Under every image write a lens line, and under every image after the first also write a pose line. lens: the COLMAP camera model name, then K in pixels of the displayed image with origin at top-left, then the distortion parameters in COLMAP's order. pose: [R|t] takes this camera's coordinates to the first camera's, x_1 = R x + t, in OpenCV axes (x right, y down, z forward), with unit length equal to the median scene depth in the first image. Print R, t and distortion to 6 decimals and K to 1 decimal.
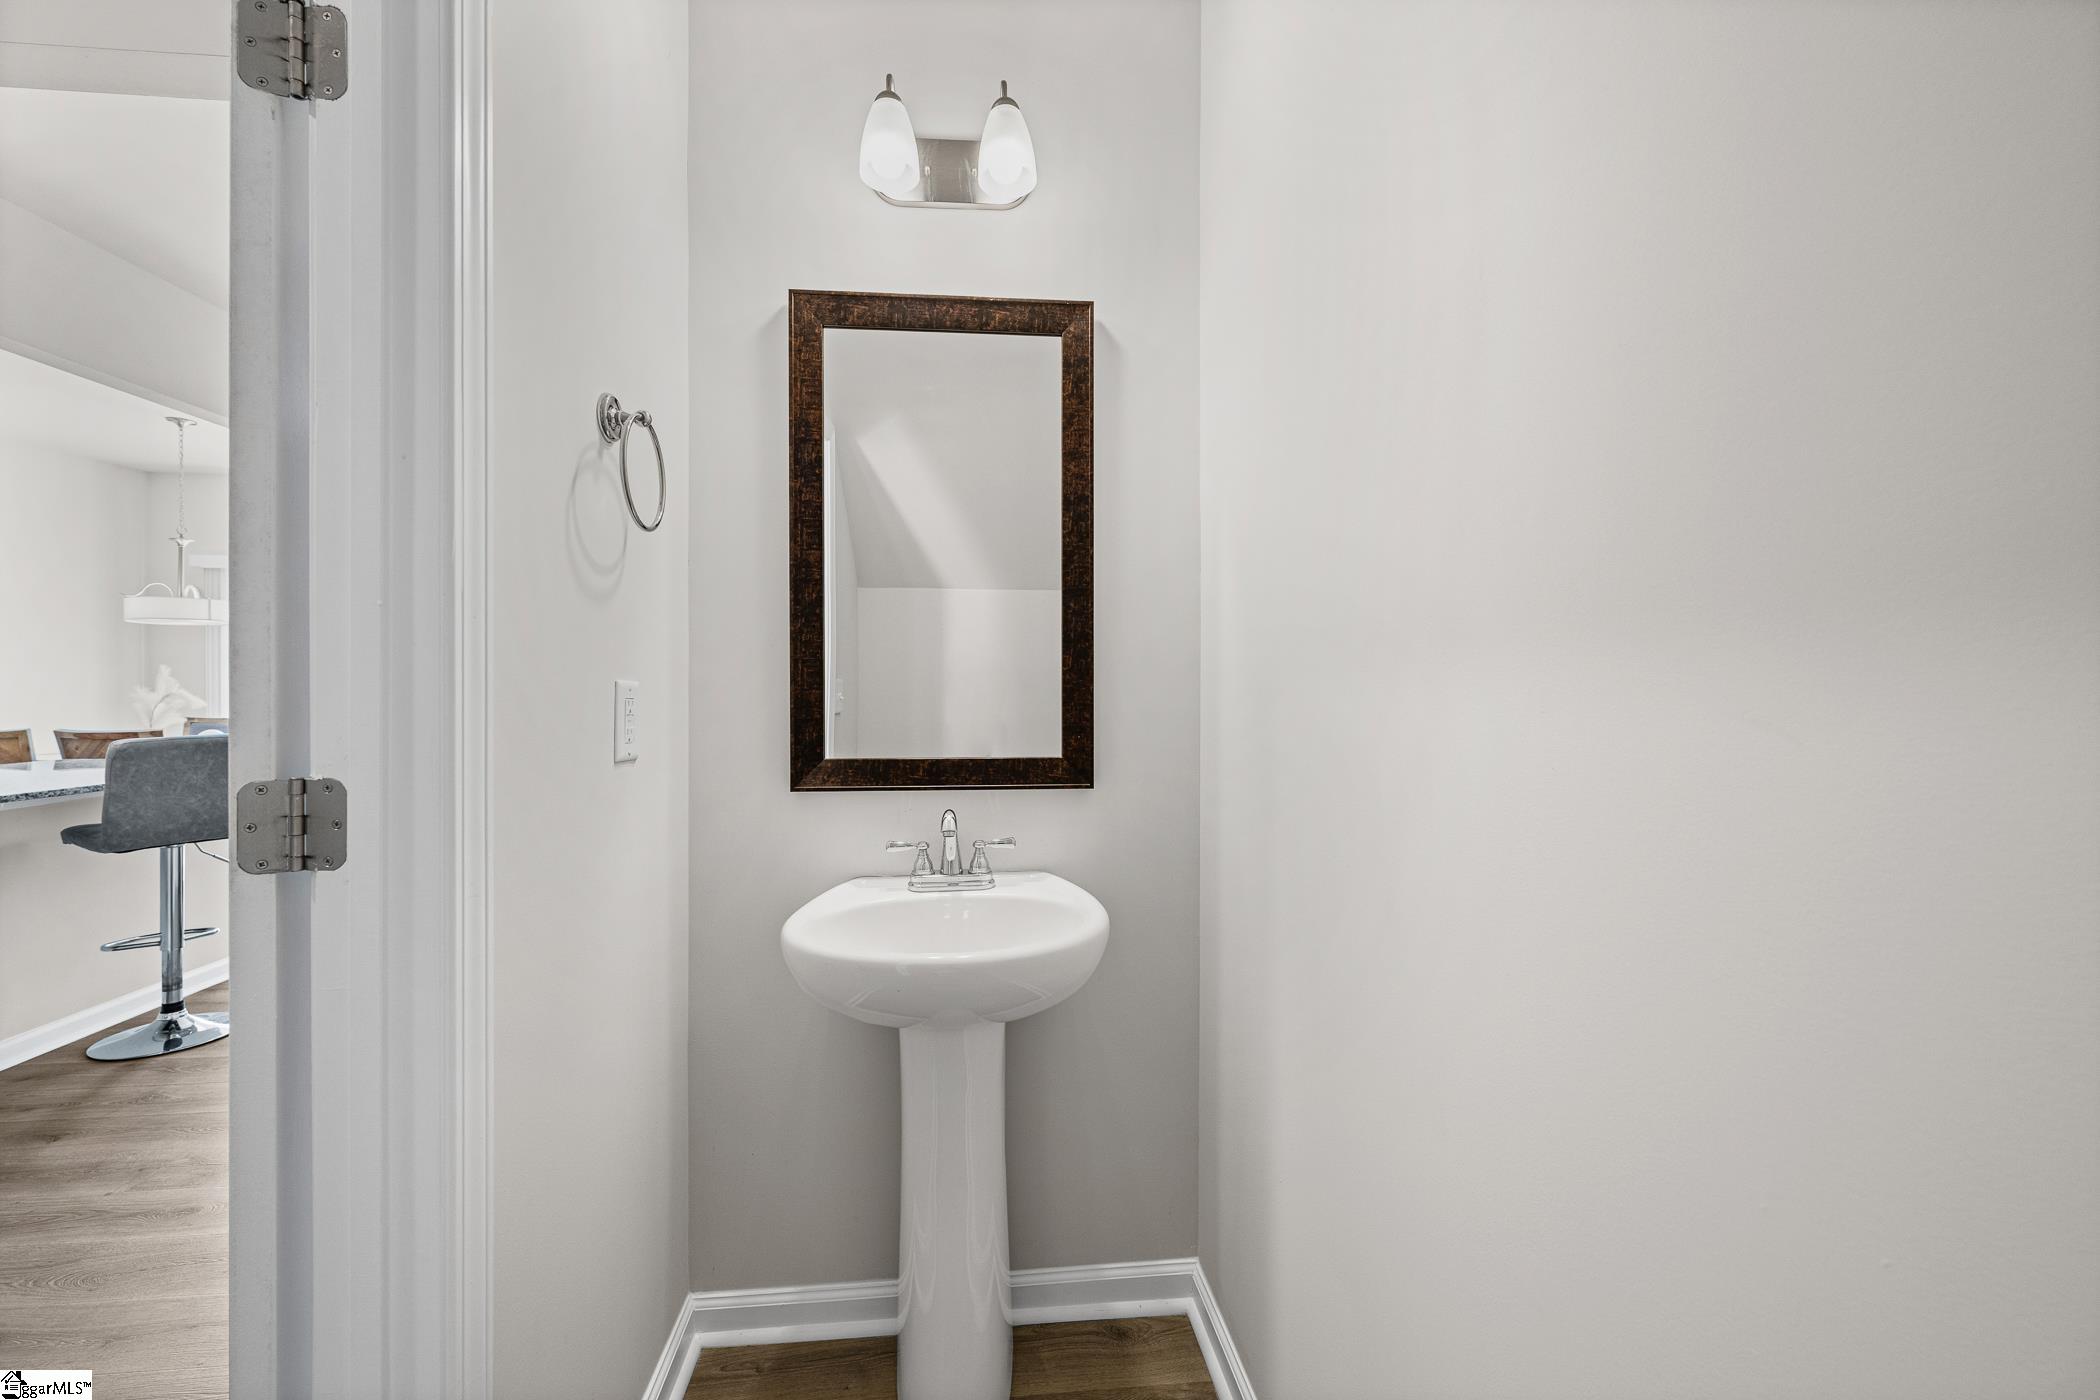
lens RADIAL K [[839.8, 0, 1042.1], [0, 839.8, 692.8], [0, 0, 1]] dist [-0.000568, -0.000236]
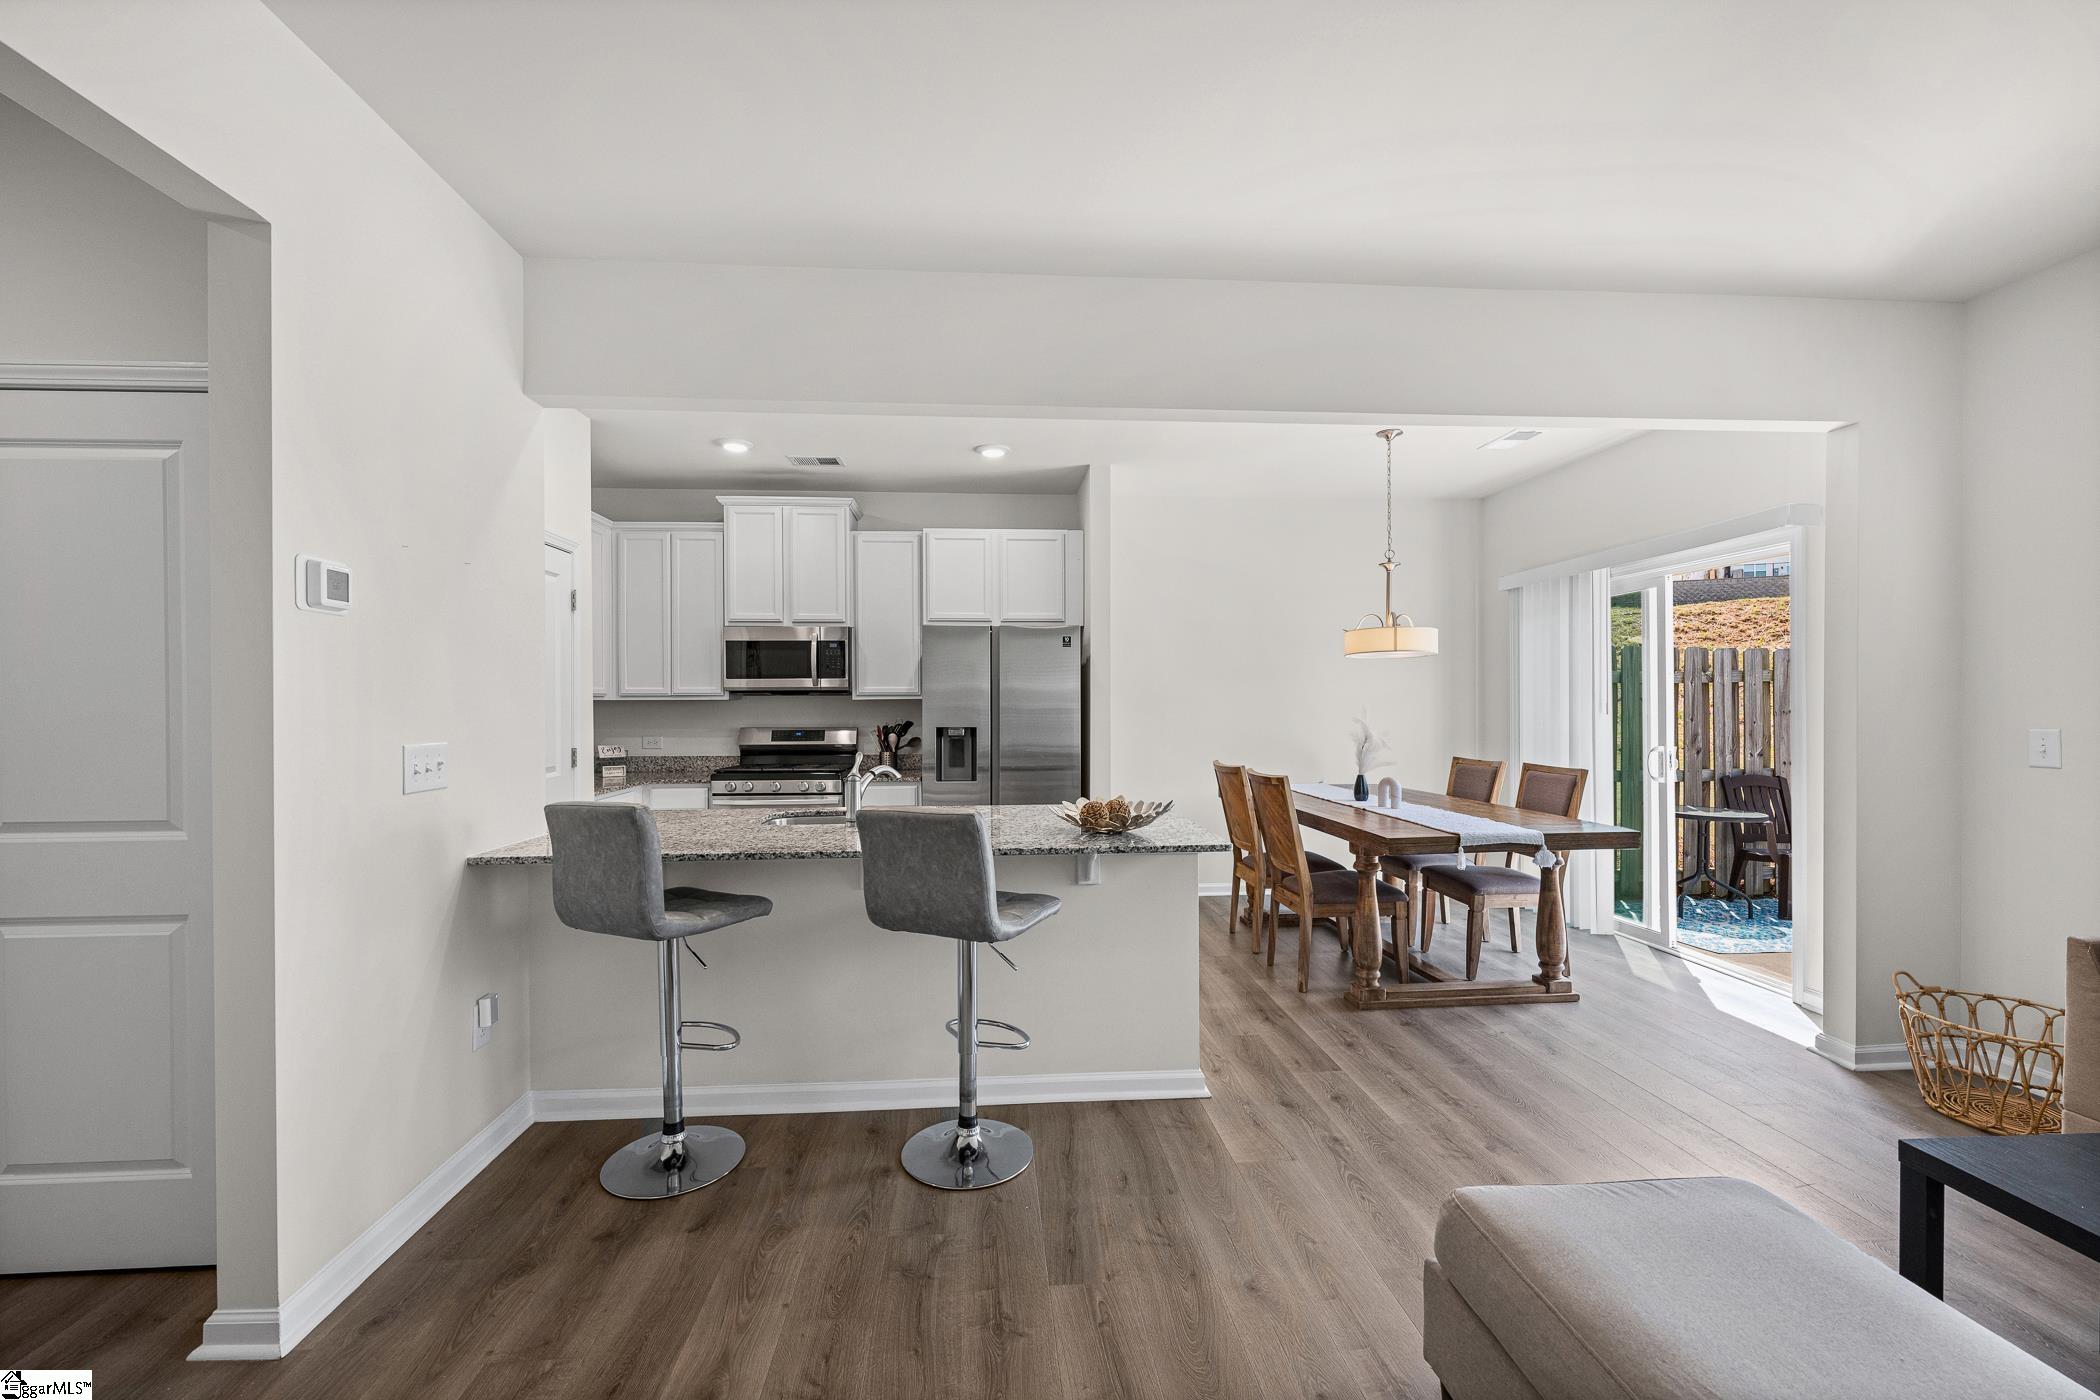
lens RADIAL K [[831.1, 0, 1044.4], [0, 831.1, 701.9], [0, 0, 1]] dist [-0.001826, -0.000525]
pose [[-0.026618, -0.004122, -0.999637, -0.112589], [0.000583, 0.999991, -0.004139, -0.028248], [0.999645, -0.000693, -0.026616, 0.653512]]
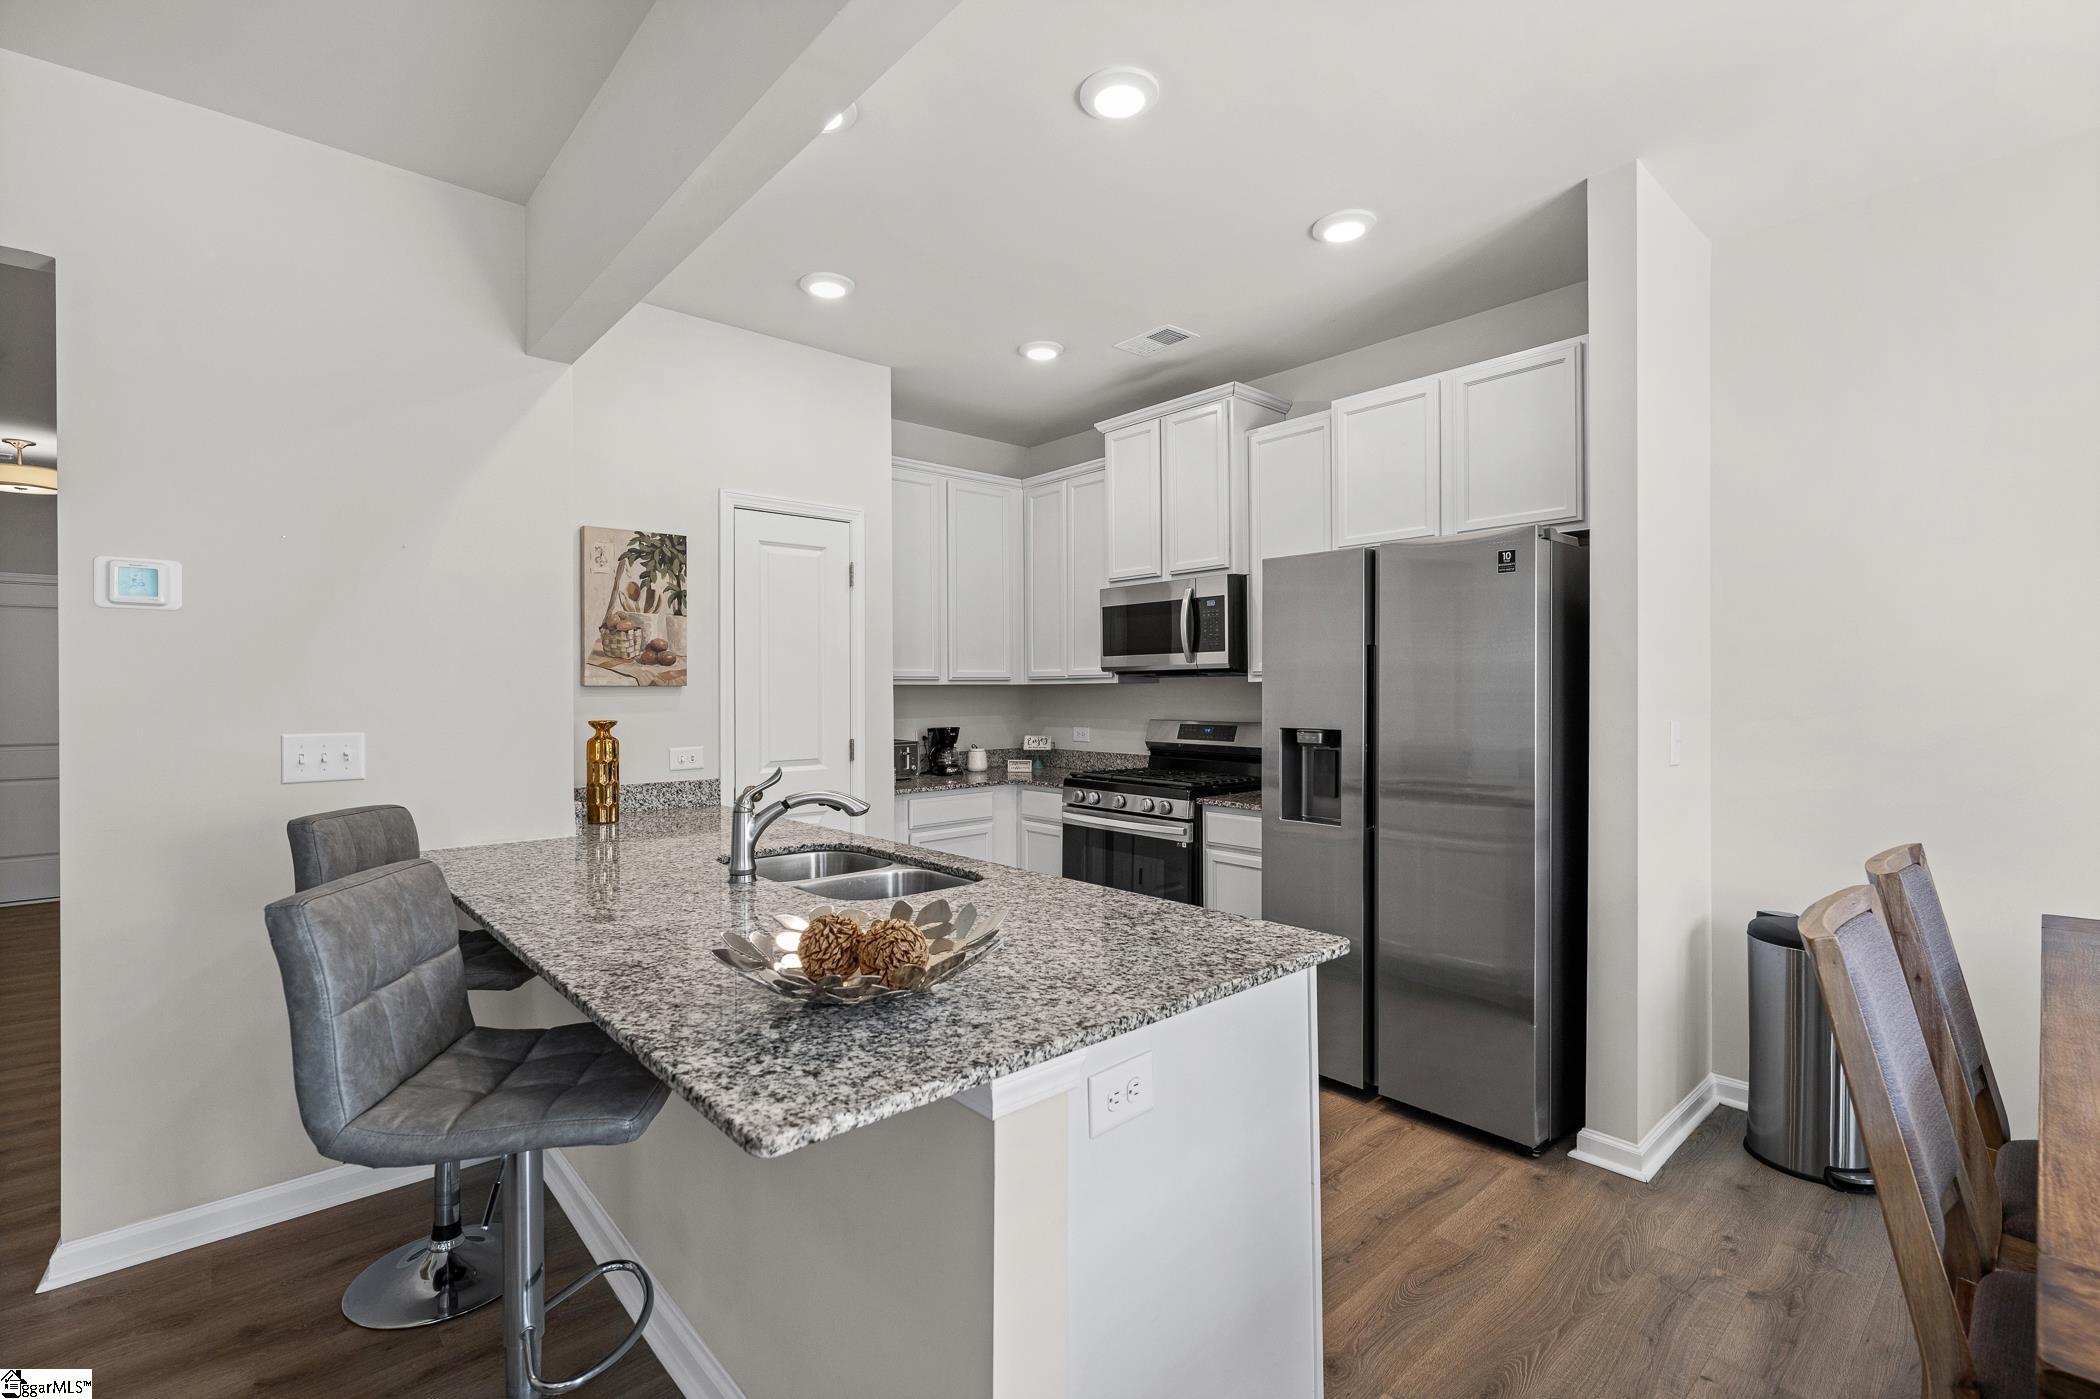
lens RADIAL K [[943.2, 0, 1043.8], [0, 943.2, 691.3], [0, 0, 1]] dist [-0.000474, -0.000137]
pose [[-0.814016, 0.005808, -0.580813, -0.567346], [0.004029, 0.999982, 0.004354, -0.032141], [0.580828, 0.001204, -0.814025, 0.947323]]
